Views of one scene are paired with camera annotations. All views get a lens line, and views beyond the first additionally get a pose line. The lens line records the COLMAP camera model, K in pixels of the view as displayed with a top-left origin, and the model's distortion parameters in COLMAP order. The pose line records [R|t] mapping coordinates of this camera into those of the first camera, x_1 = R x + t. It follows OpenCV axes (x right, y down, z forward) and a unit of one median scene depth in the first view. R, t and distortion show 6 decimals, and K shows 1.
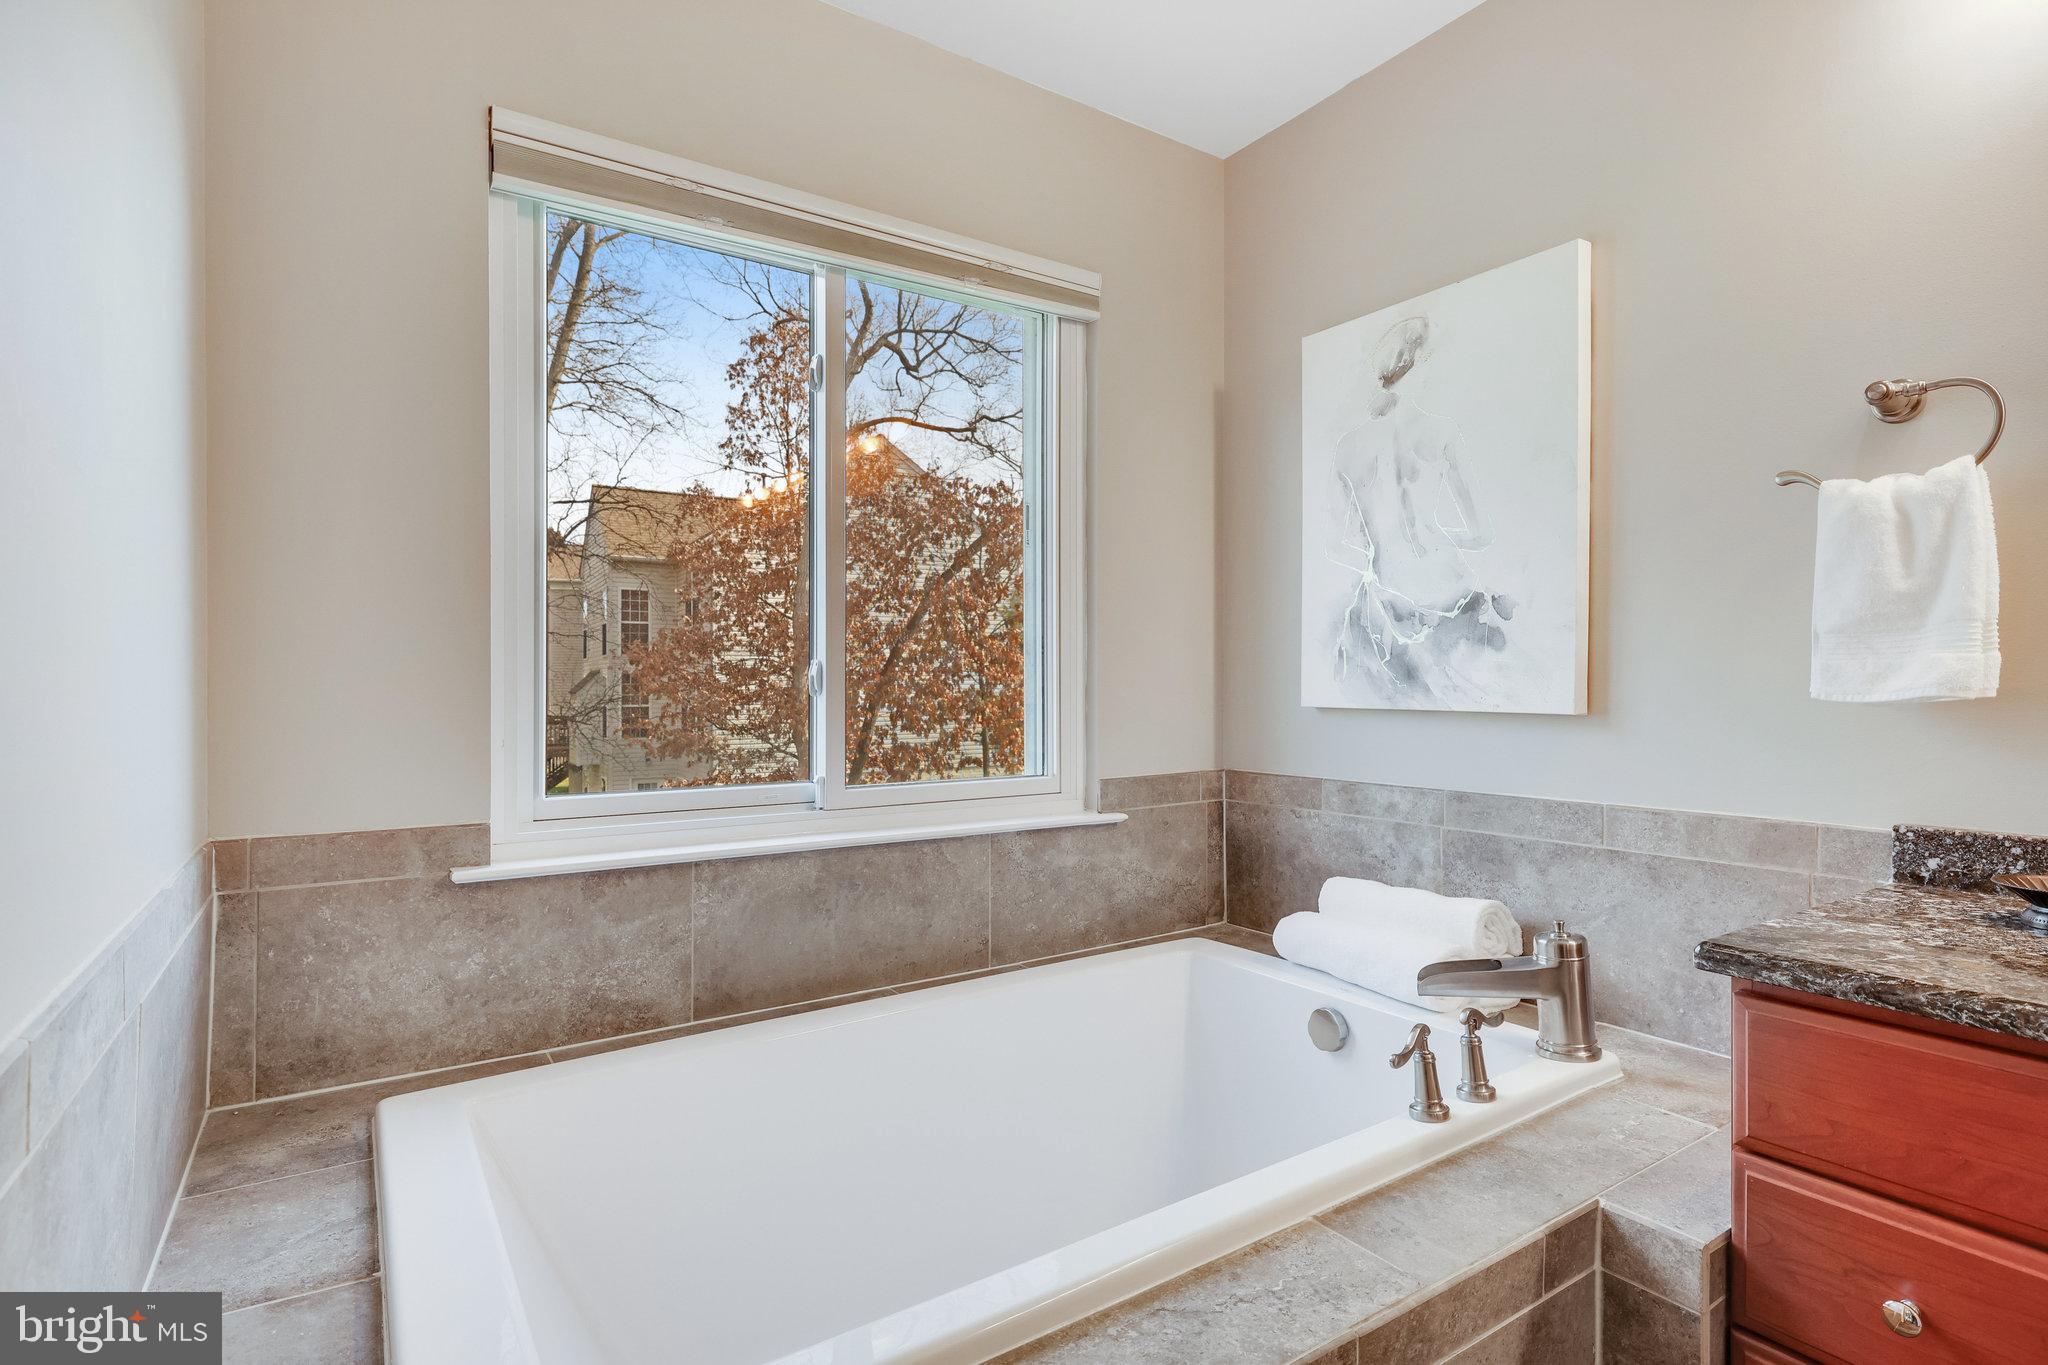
lens RADIAL K [[1028.1, 0, 1033.3], [0, 1028.1, 677.9], [0, 0, 1]] dist [0.001352, 0.002518]
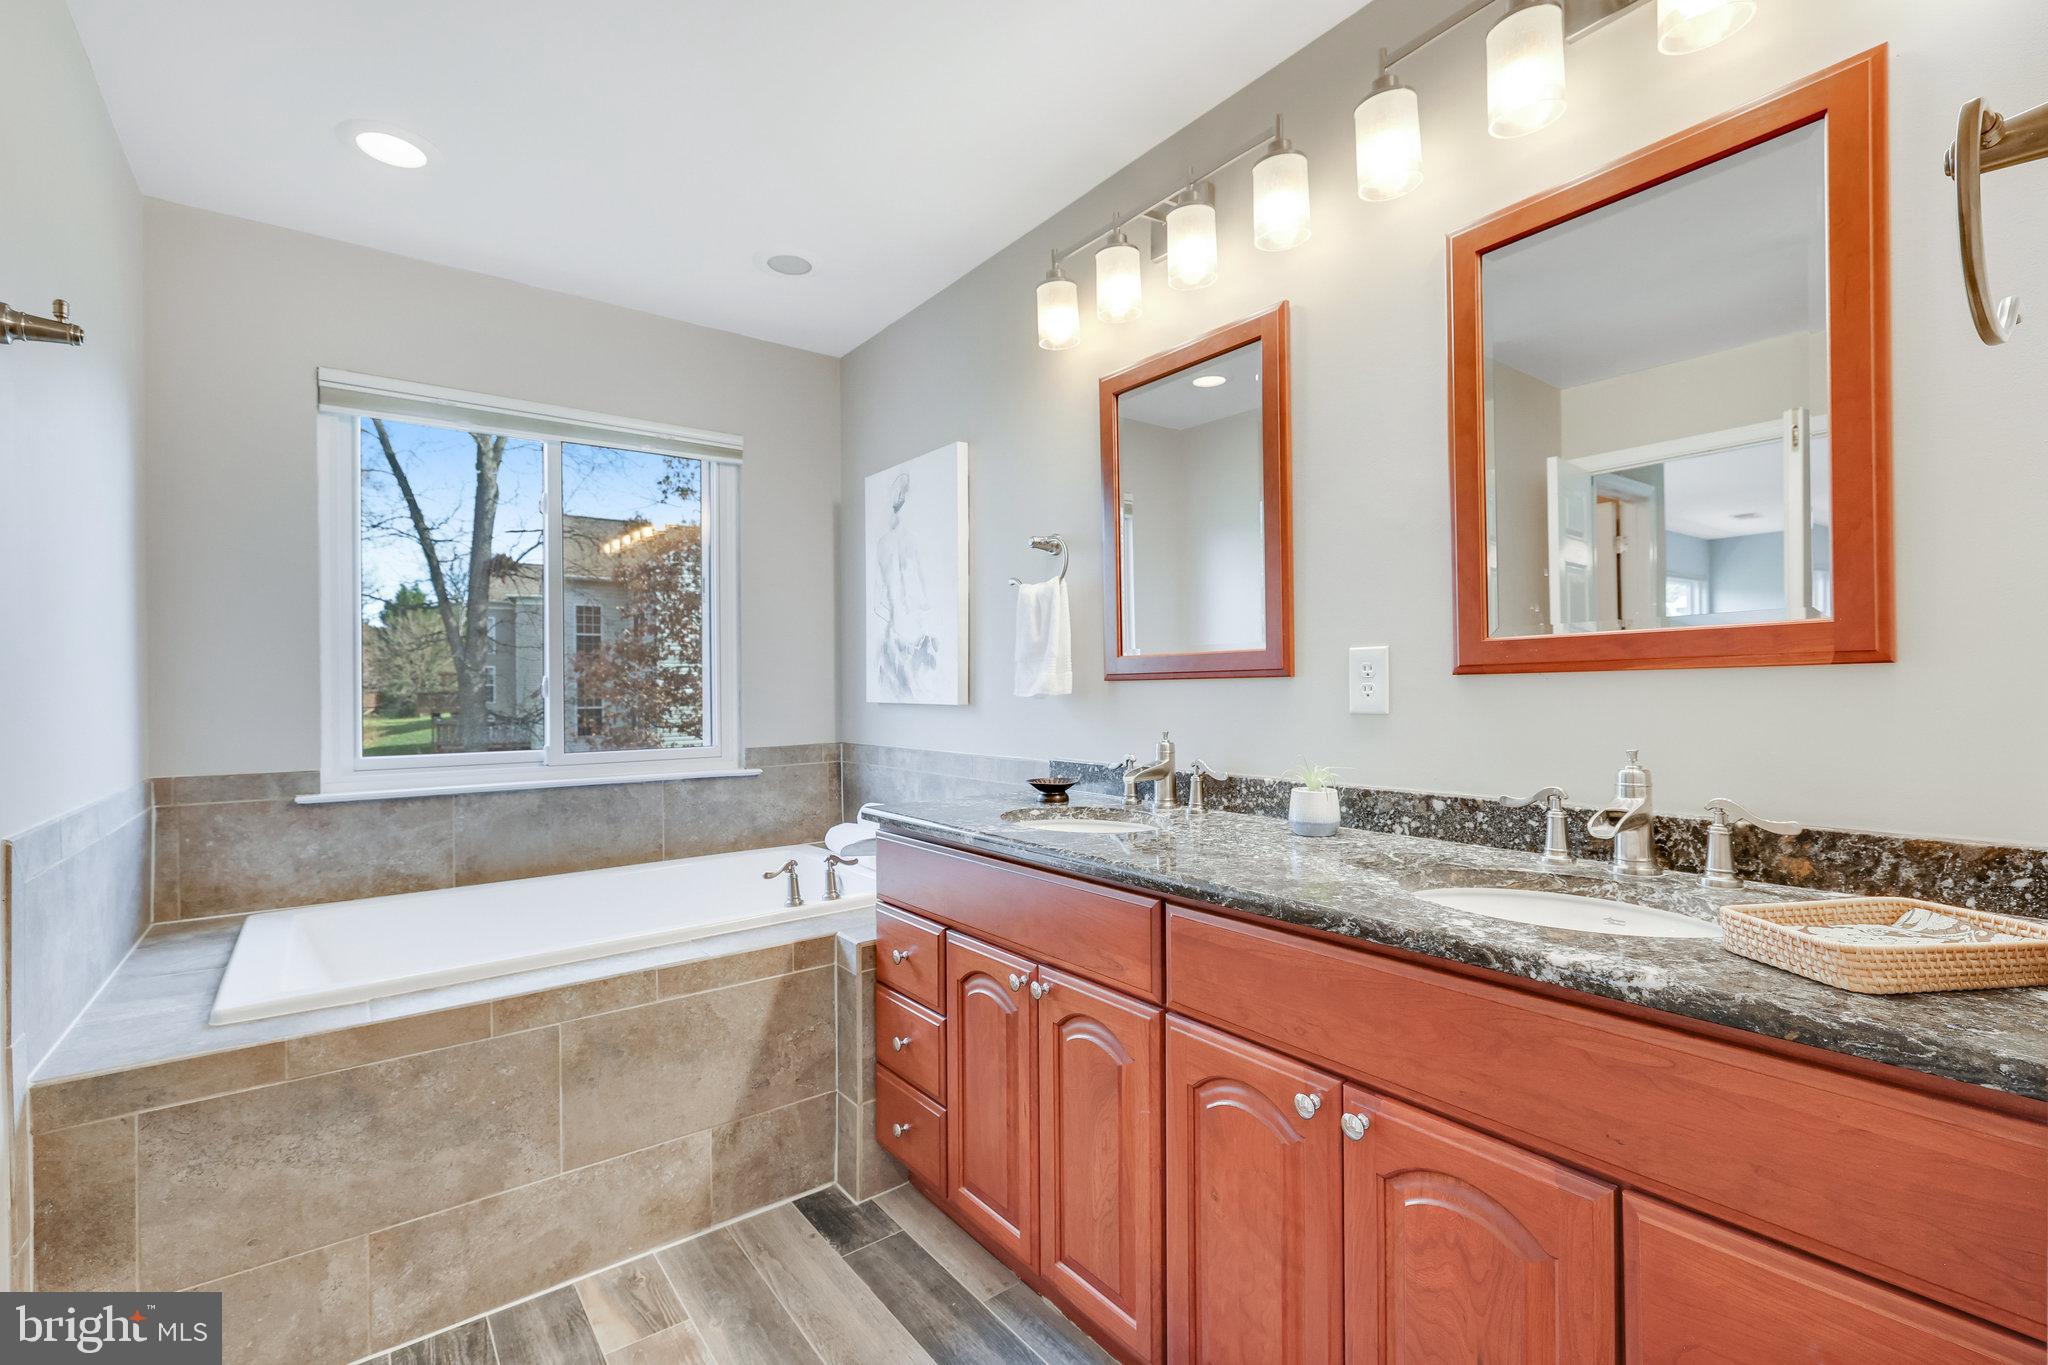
lens RADIAL K [[903.1, 0, 1020.1], [0, 903.1, 685.6], [0, 0, 1]] dist [0.001170, -0.000257]
pose [[0.998085, -0.006352, 0.061536, 0.511961], [0.005992, 0.999964, 0.006034, -0.007098], [-0.061572, -0.005654, 0.998087, -0.555600]]
